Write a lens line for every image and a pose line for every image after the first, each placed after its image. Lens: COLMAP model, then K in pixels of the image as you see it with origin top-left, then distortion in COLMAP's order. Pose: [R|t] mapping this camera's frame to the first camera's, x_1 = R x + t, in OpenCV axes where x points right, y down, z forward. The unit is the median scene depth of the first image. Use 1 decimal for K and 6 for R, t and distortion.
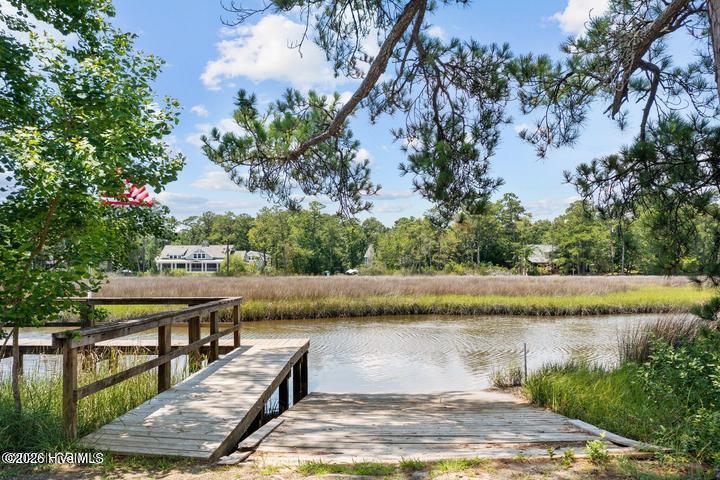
lens RADIAL K [[577.8, 0, 360.3], [0, 577.8, 279.6], [0, 0, 1]] dist [-0.013073, -0.003667]
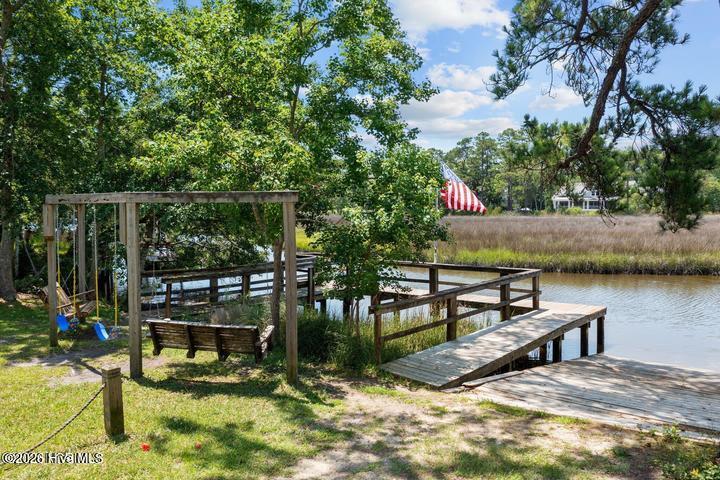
lens RADIAL K [[592.7, 0, 360.0], [0, 592.7, 240.0], [0, 0, 1]] dist [-0.009915, -0.000554]
pose [[0.775703, 0.033839, -0.630190, 0.442864], [-0.000763, 0.998611, 0.052683, -0.150029], [0.631097, -0.040385, 0.774652, -0.343416]]
